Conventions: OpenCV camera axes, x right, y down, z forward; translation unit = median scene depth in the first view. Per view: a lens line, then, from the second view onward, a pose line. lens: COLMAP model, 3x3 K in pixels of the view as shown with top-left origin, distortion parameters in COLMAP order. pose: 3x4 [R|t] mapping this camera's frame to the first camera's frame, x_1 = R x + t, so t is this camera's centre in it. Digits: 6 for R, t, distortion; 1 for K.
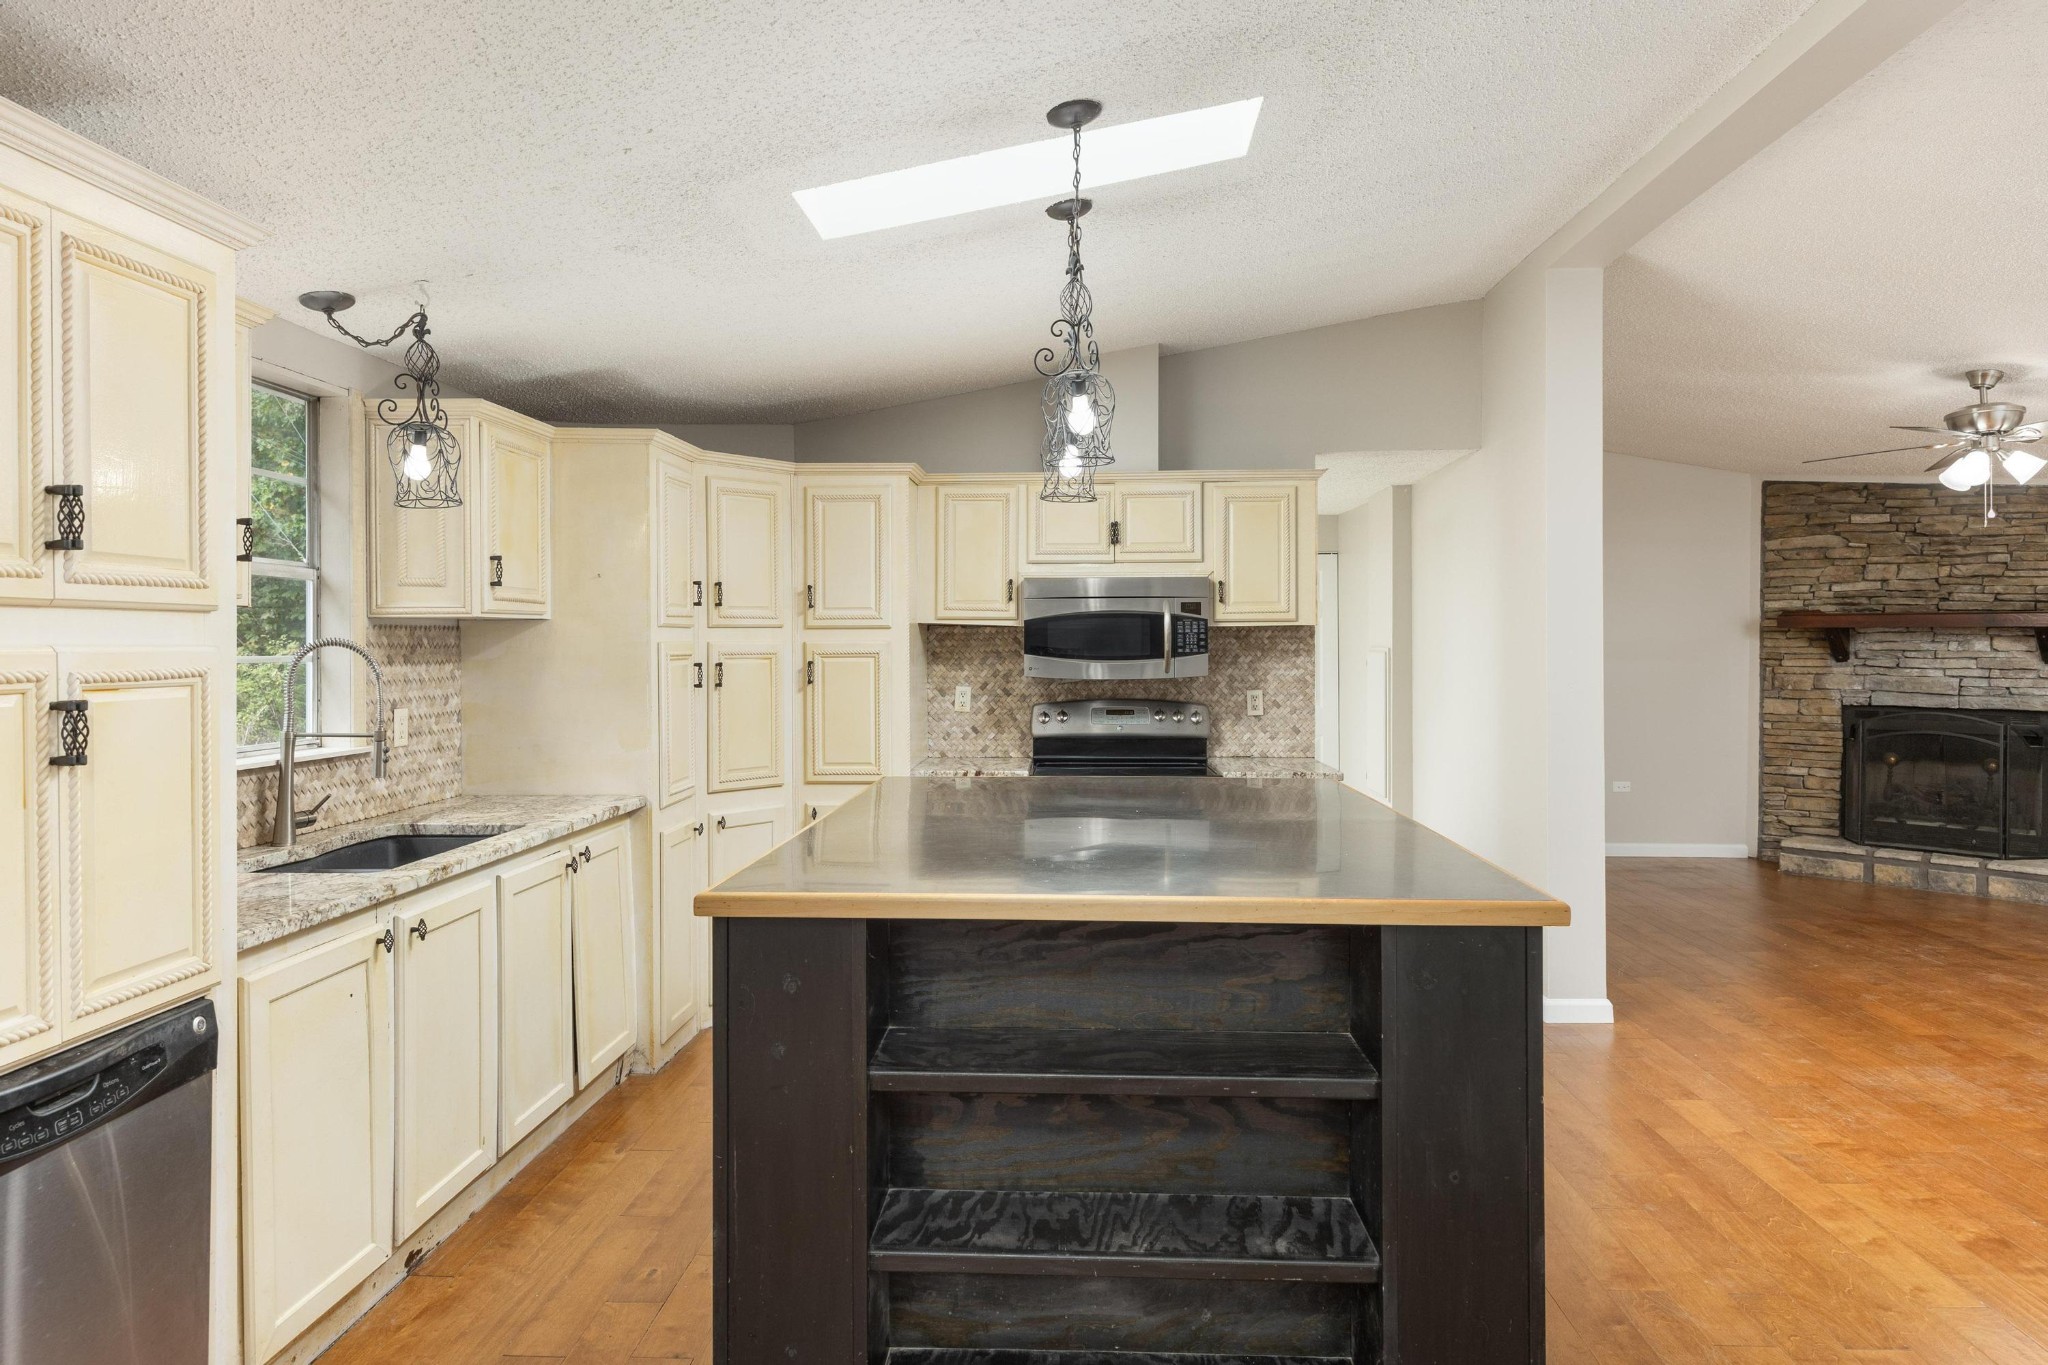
lens RADIAL K [[1195.1, 0, 1002.6], [0, 1195.1, 643.8], [0, 0, 1]] dist [-0.010726, -0.000116]
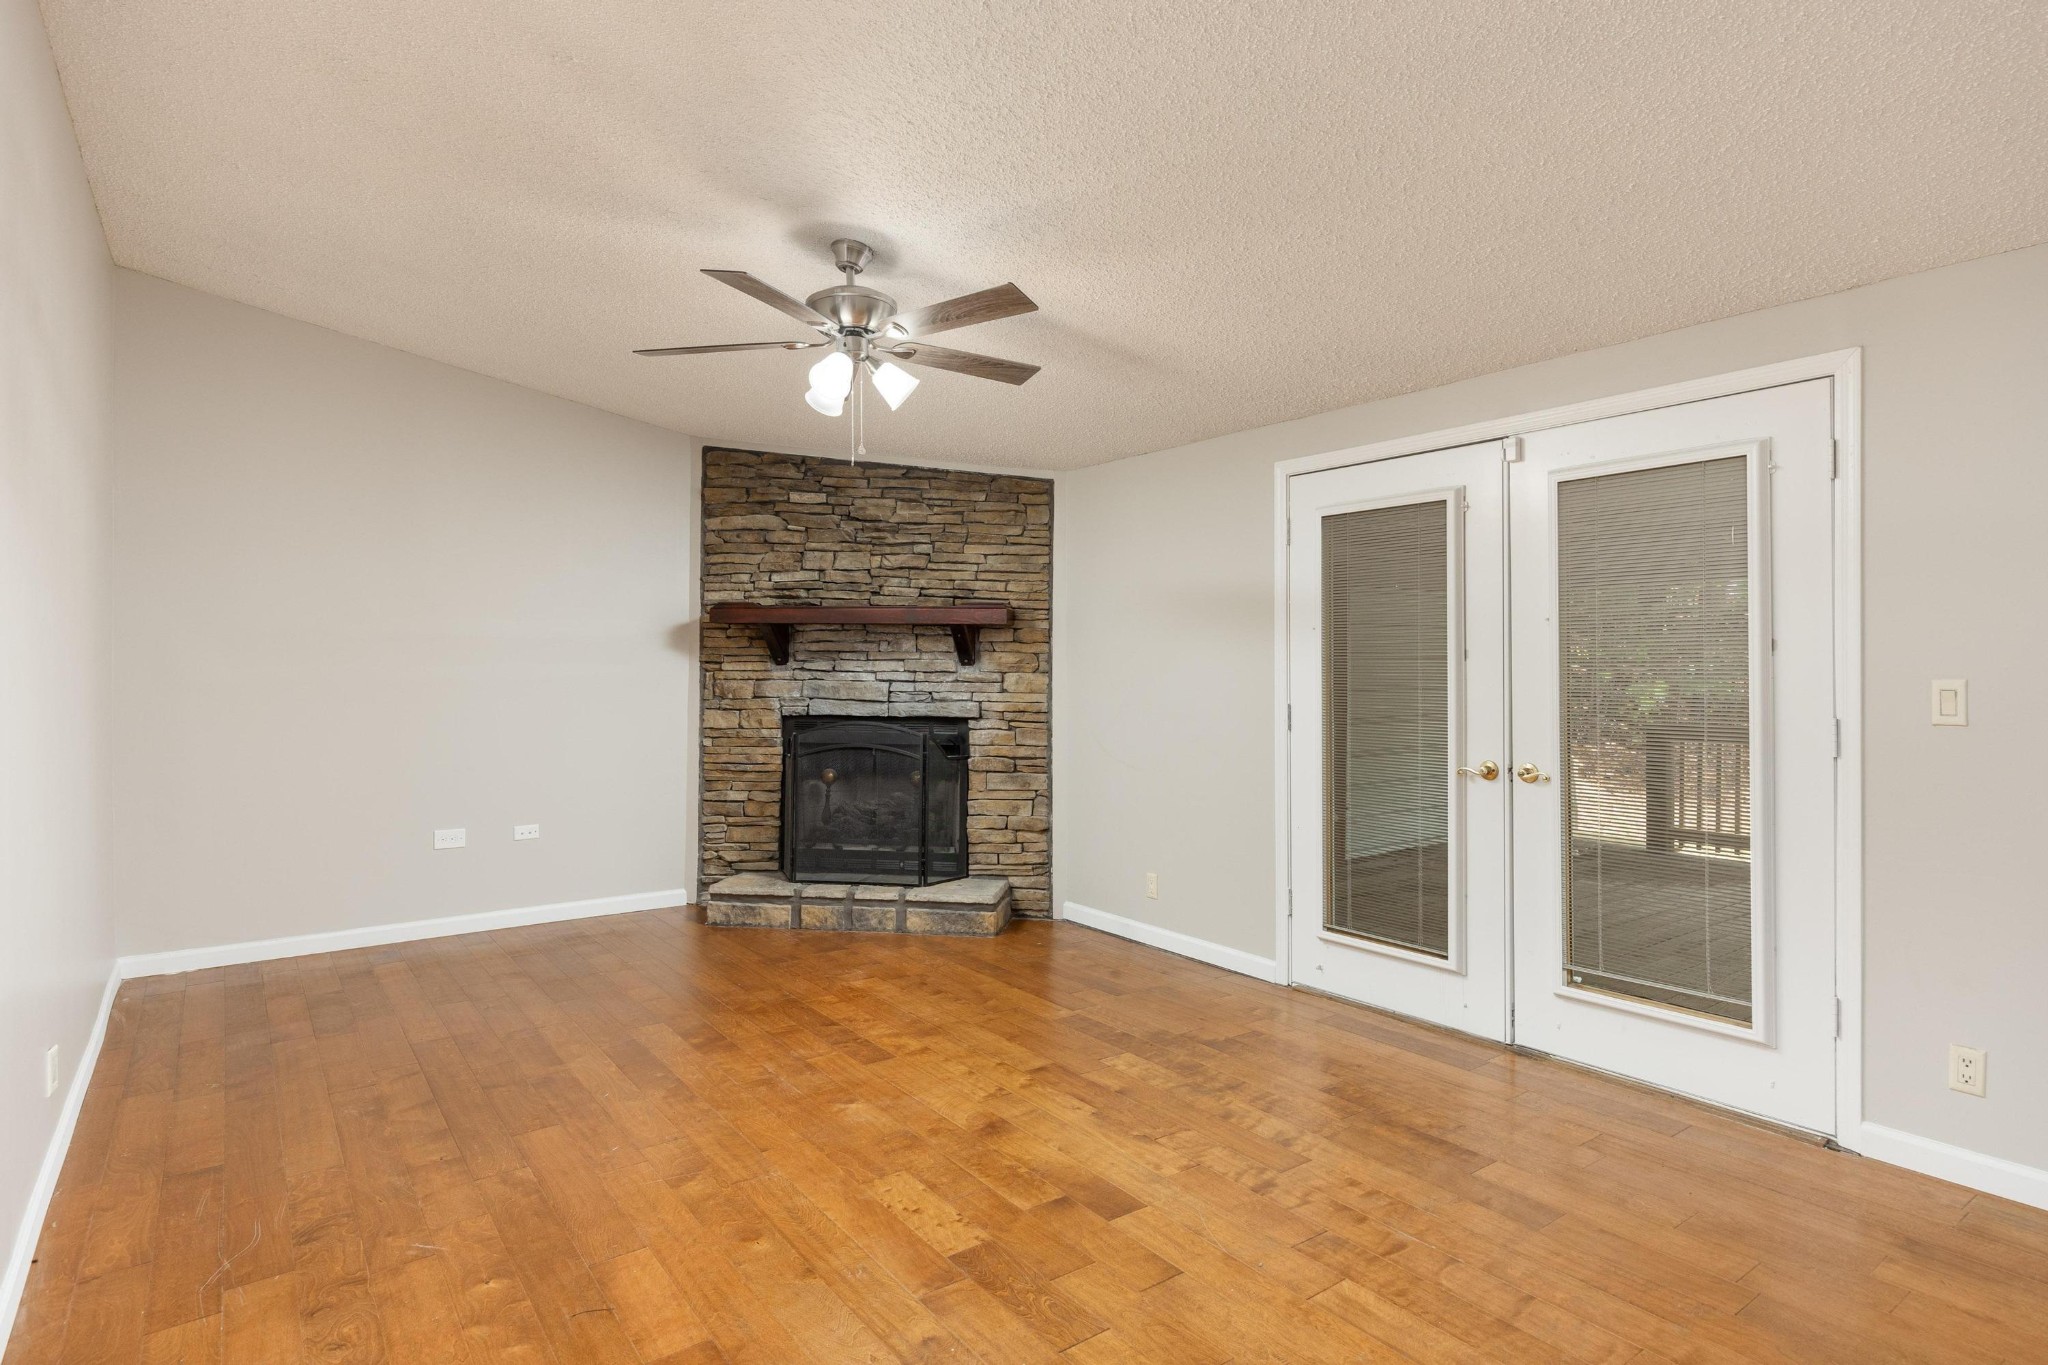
lens RADIAL K [[1107.8, 0, 994.4], [0, 1107.8, 649.2], [0, 0, 1]] dist [0.005138, -0.000292]
pose [[0.769229, 0.013437, 0.638832, 0.319710], [-0.004200, 0.999864, -0.015973, 0.016230], [-0.638960, 0.009604, 0.769180, 0.294648]]
